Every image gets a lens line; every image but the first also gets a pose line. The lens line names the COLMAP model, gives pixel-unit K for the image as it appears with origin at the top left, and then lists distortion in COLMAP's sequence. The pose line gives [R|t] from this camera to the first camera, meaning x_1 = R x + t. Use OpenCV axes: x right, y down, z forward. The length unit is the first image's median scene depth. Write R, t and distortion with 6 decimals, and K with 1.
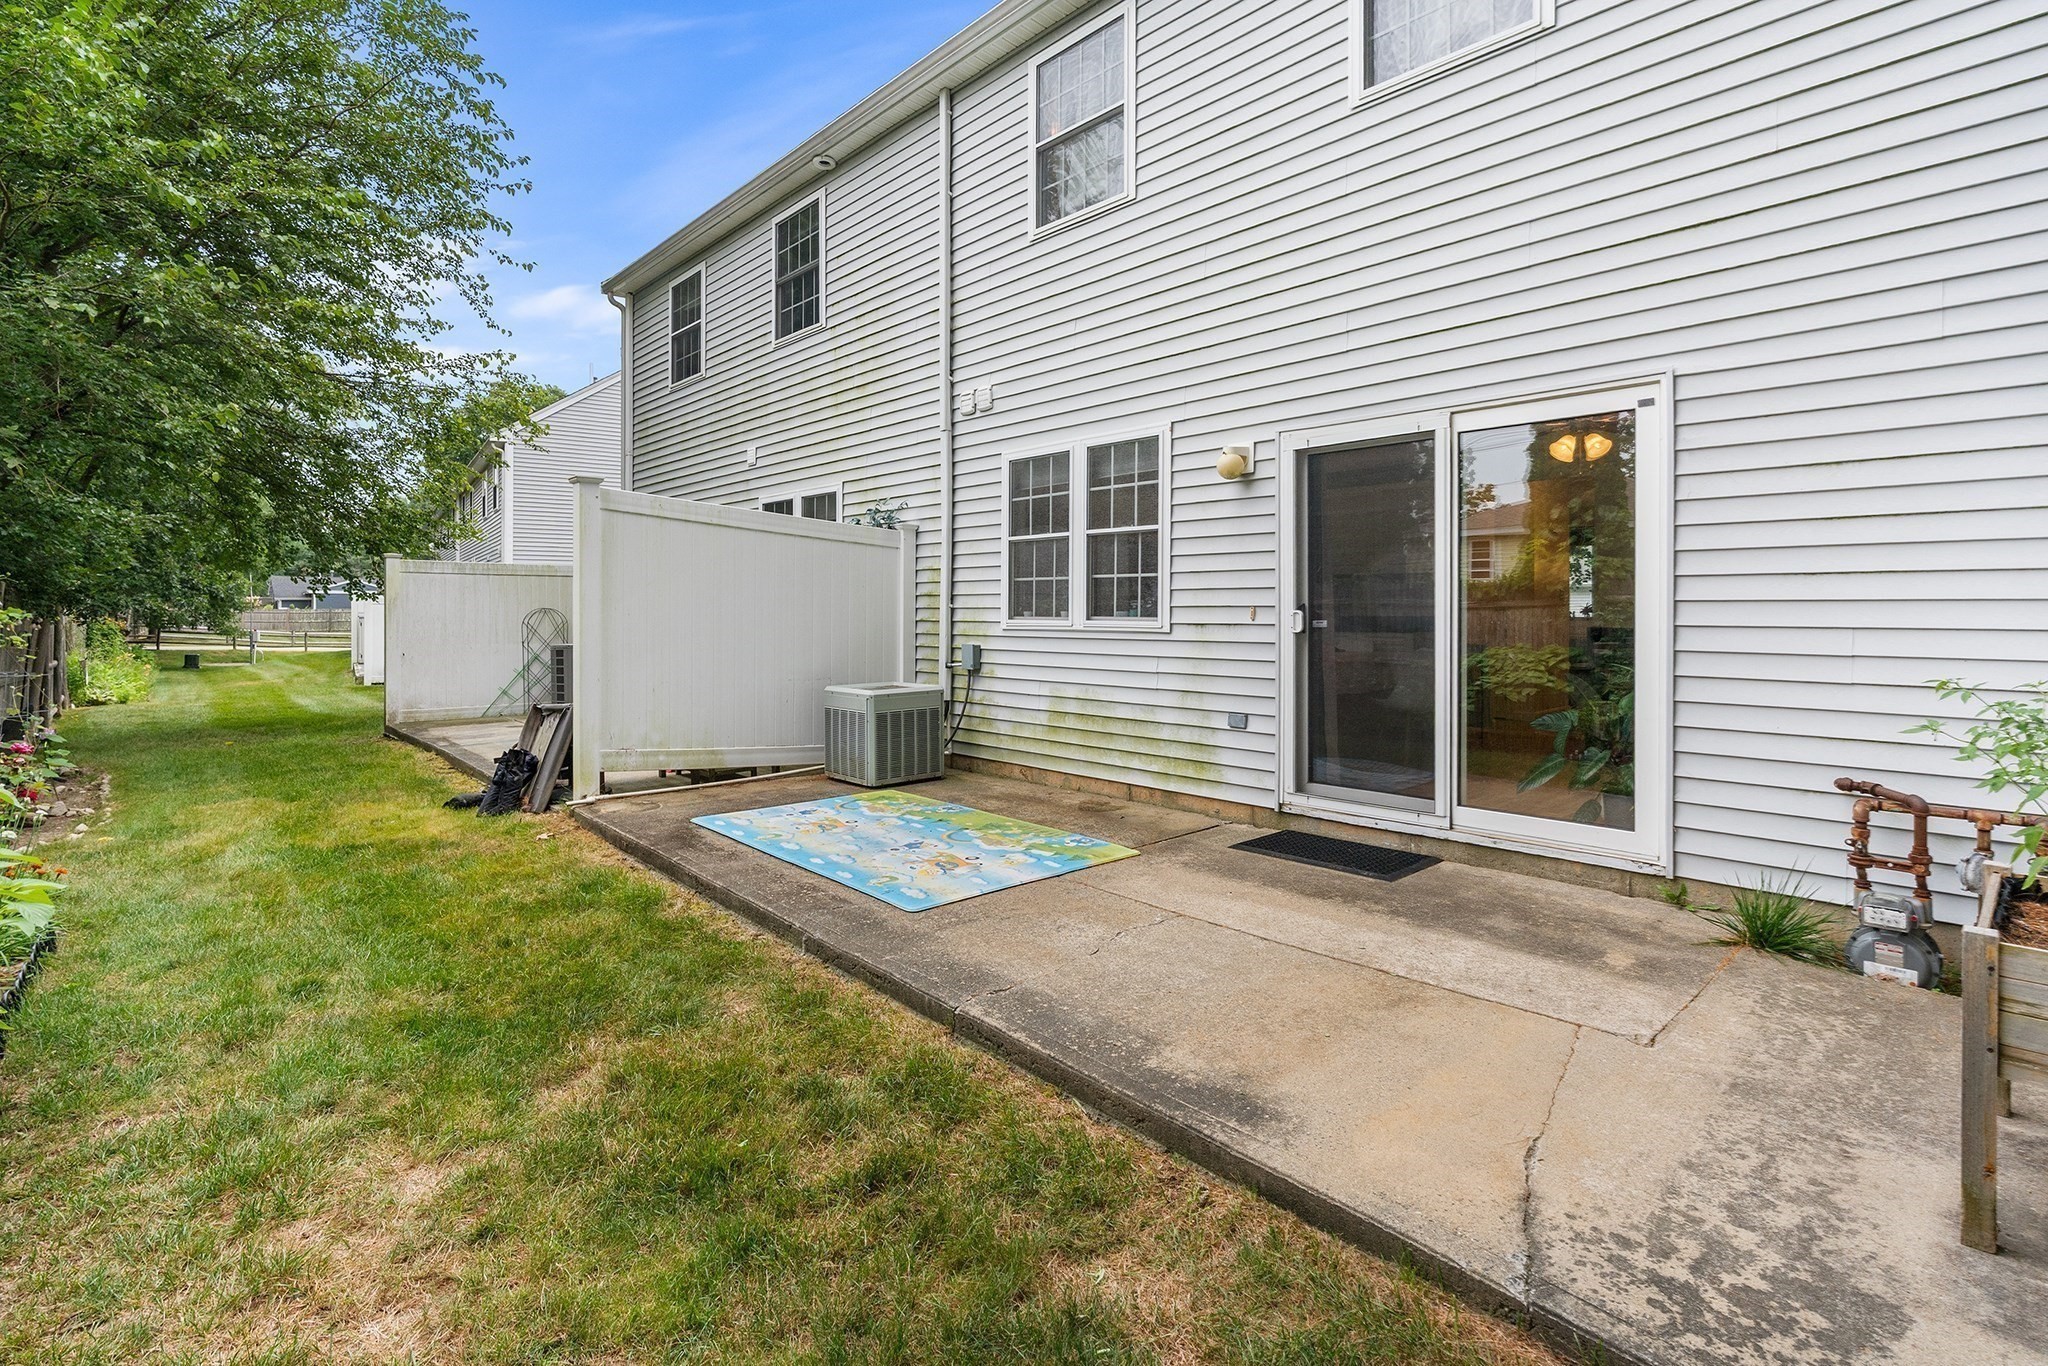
lens RADIAL K [[942.9, 0, 1055.9], [0, 942.9, 630.5], [0, 0, 1]] dist [-0.011415, 0.004592]
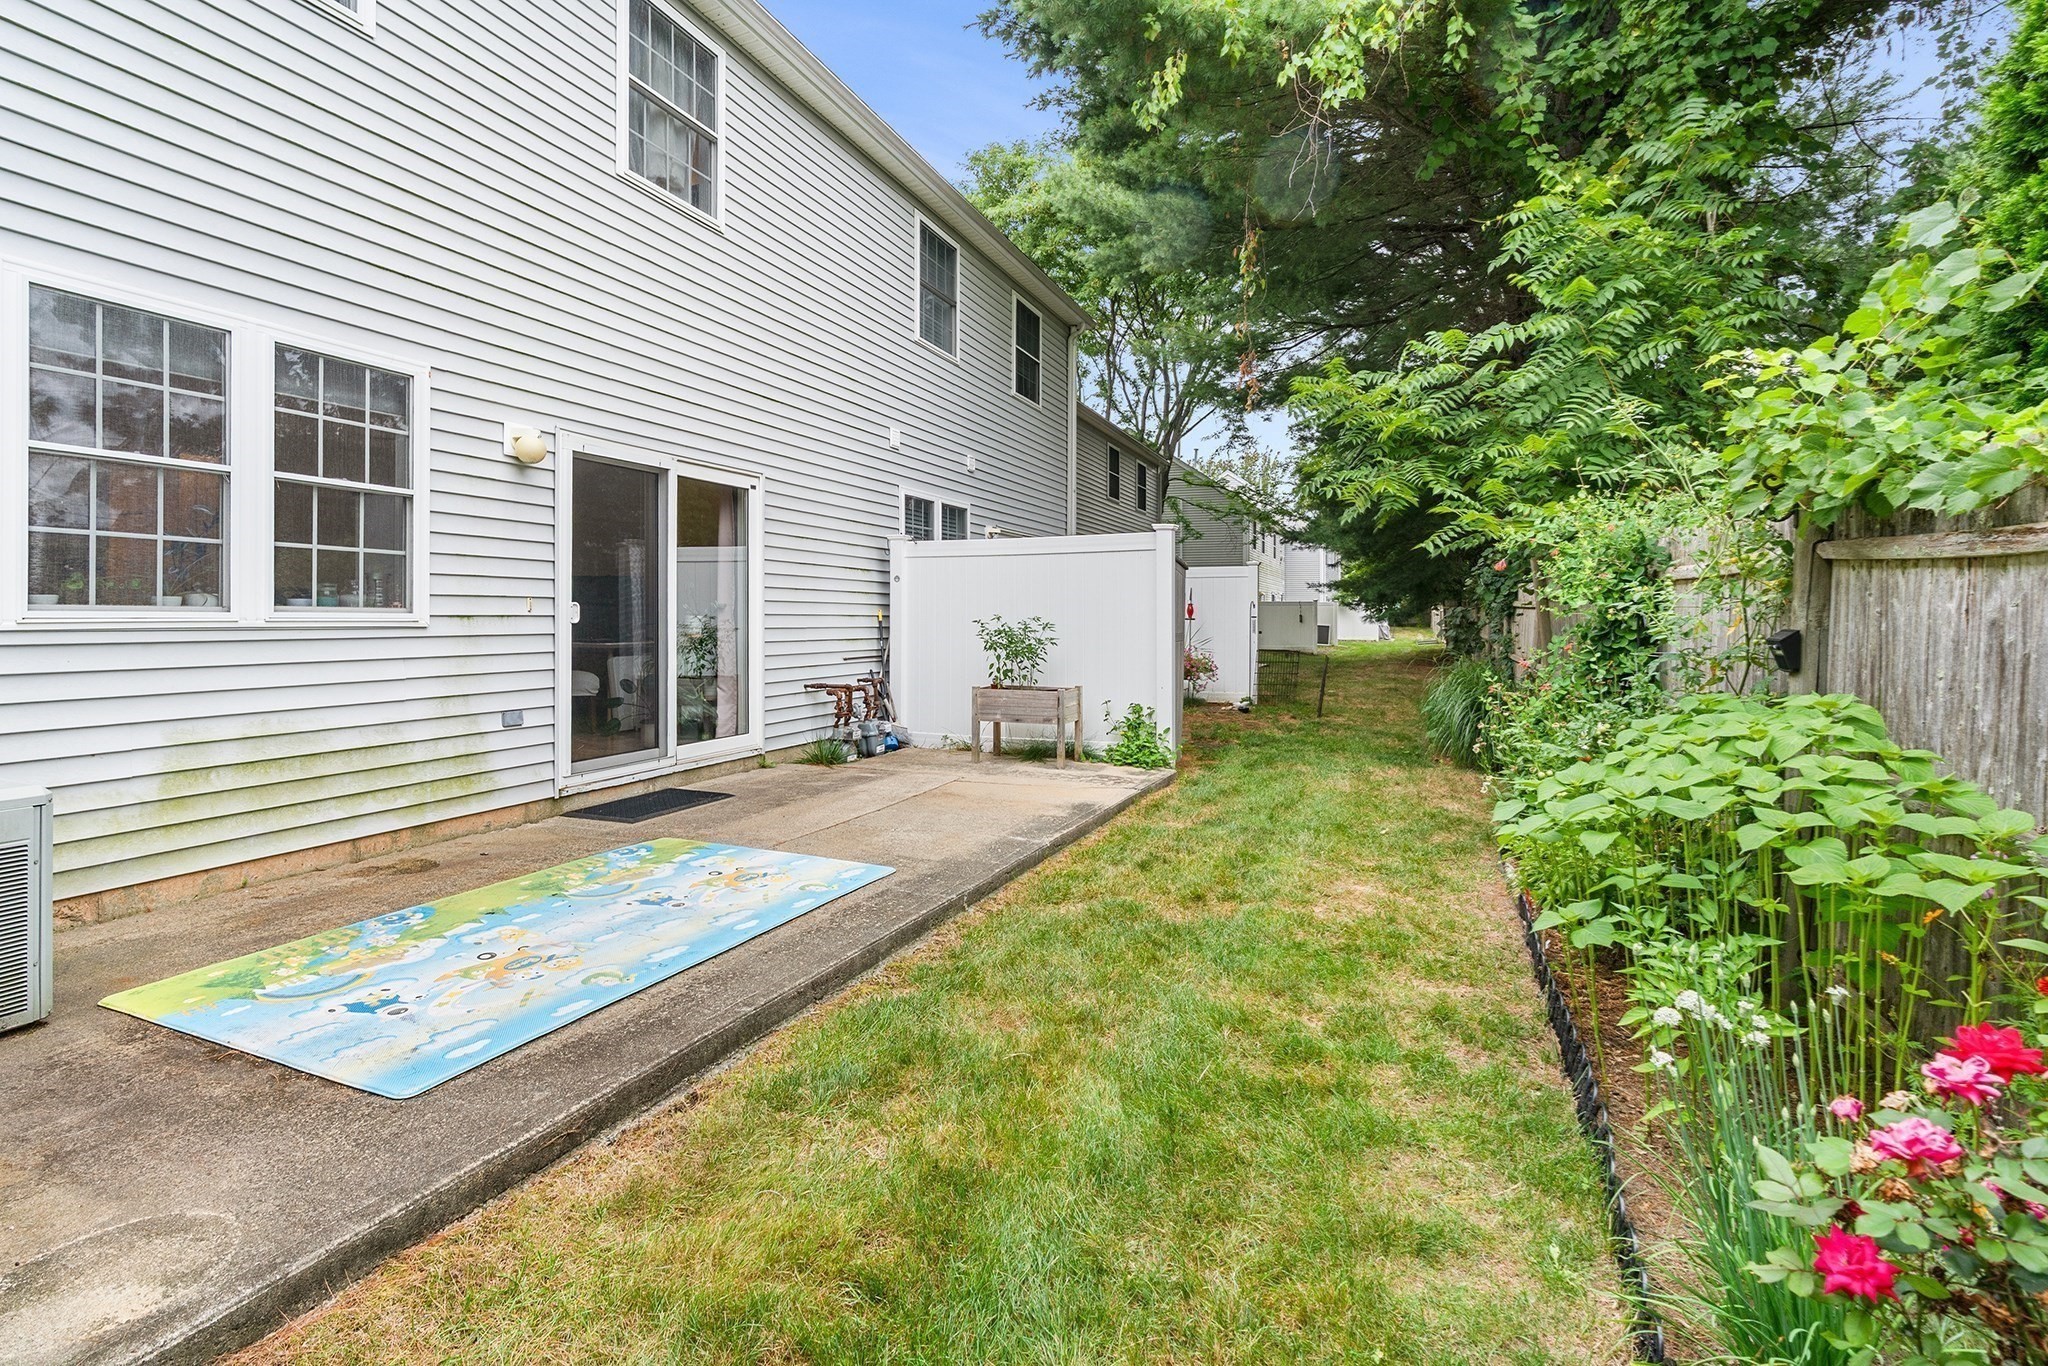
lens RADIAL K [[942.9, 0, 1045.4], [0, 942.9, 611.9], [0, 0, 1]] dist [-0.011415, 0.004592]
pose [[-0.421181, -0.009254, 0.906930, -0.912887], [-0.001076, 0.999952, 0.009703, -0.020864], [-0.906976, 0.003111, -0.421171, 0.945736]]
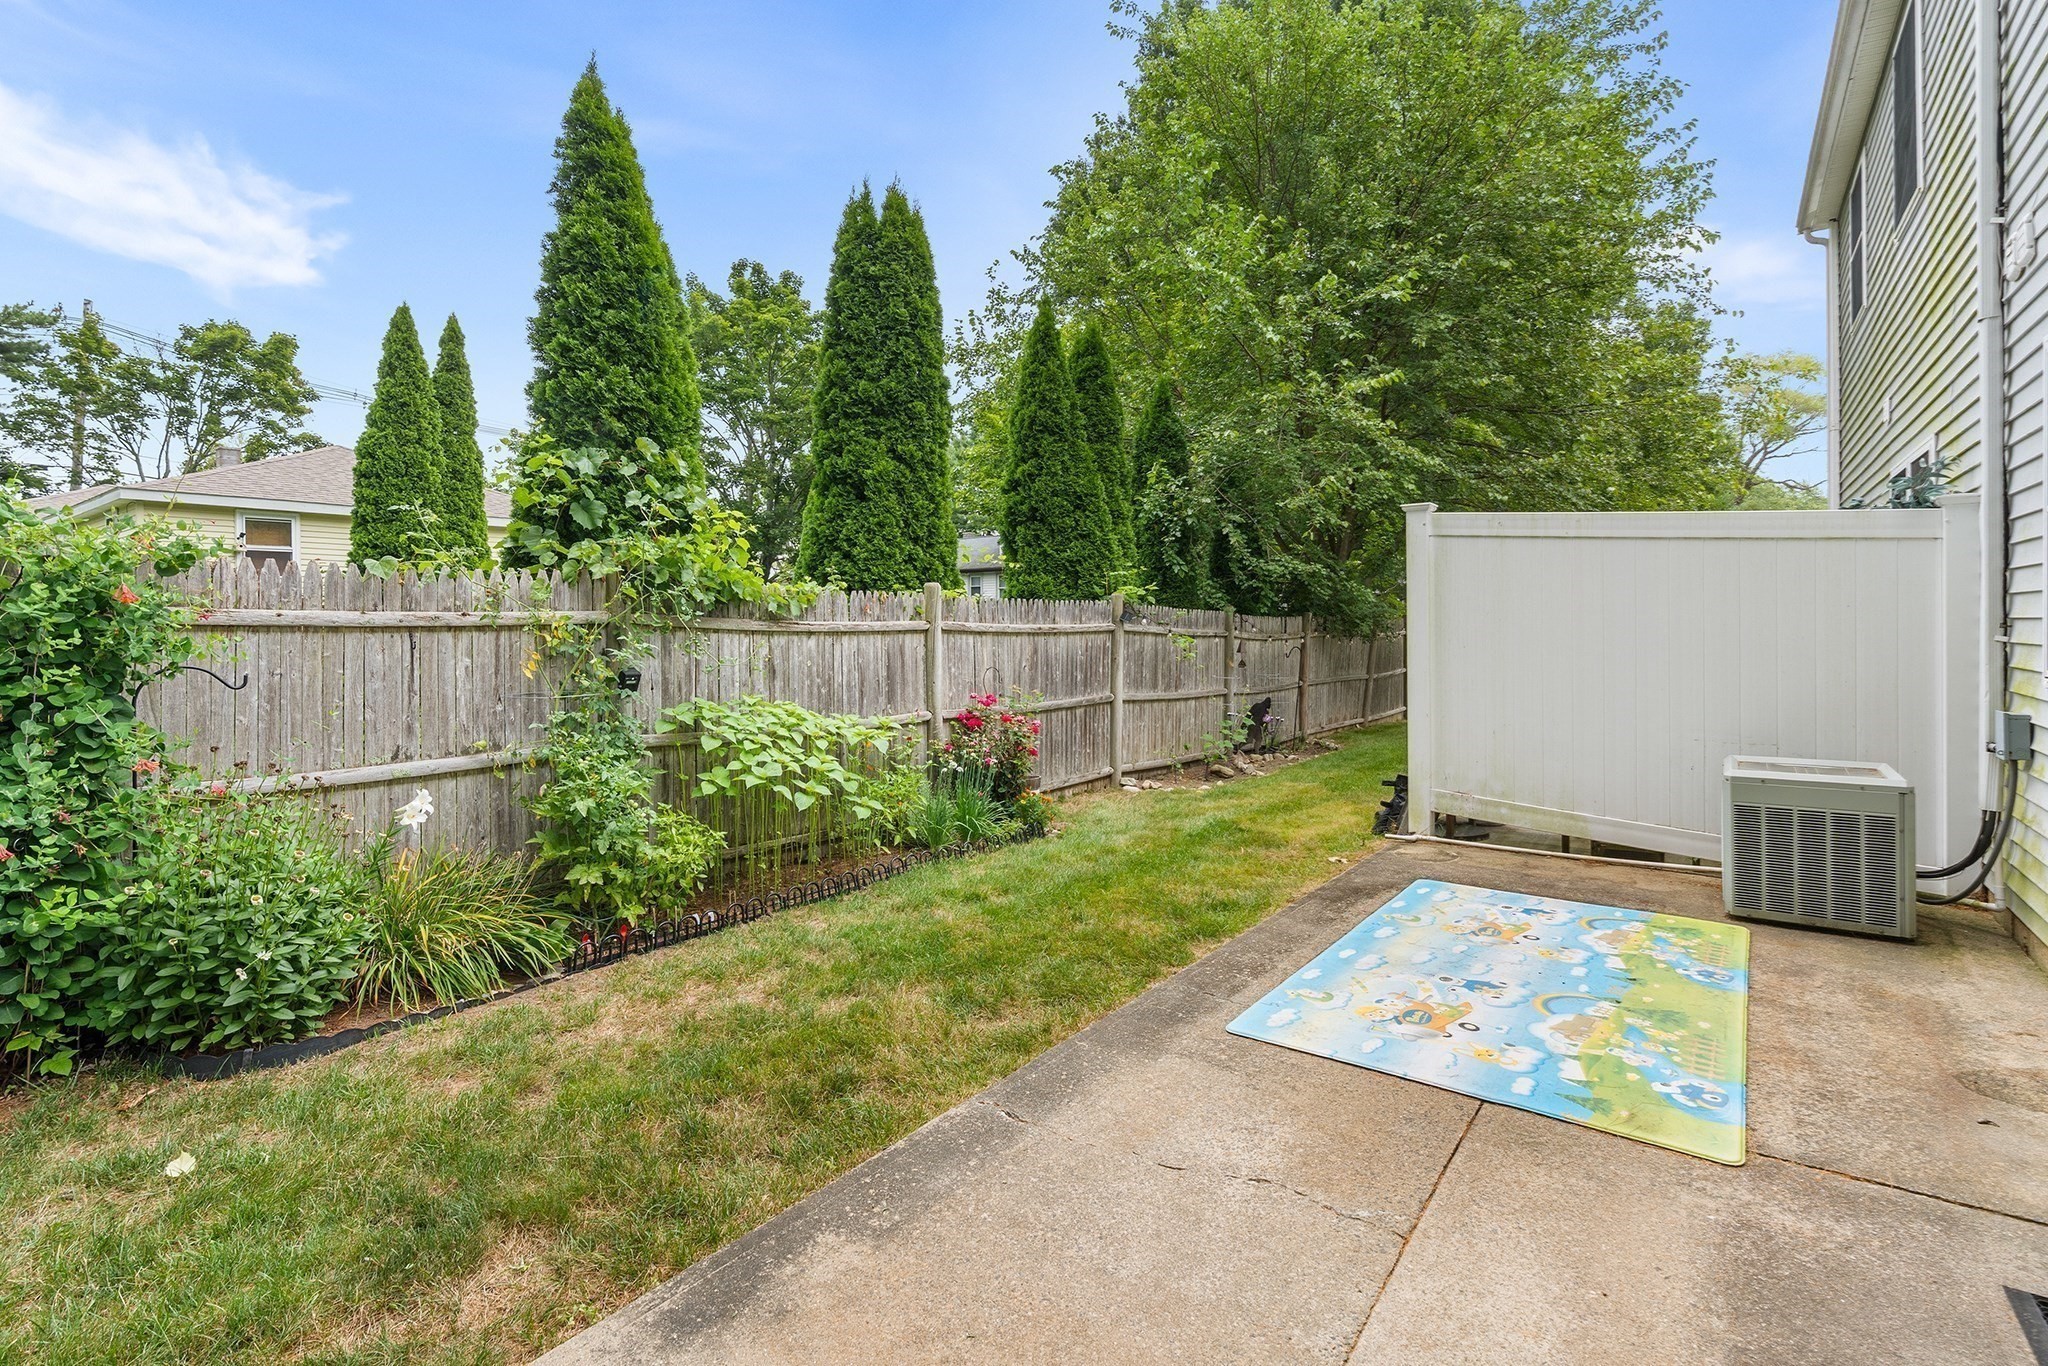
lens RADIAL K [[942.9, 0, 1018.6], [0, 942.9, 641.3], [0, 0, 1]] dist [-0.011415, 0.004592]
pose [[0.180109, 0.011109, -0.983584, 0.531172], [-0.008374, 0.999917, 0.009760, -0.040931], [0.983611, 0.006478, 0.180187, 0.575602]]
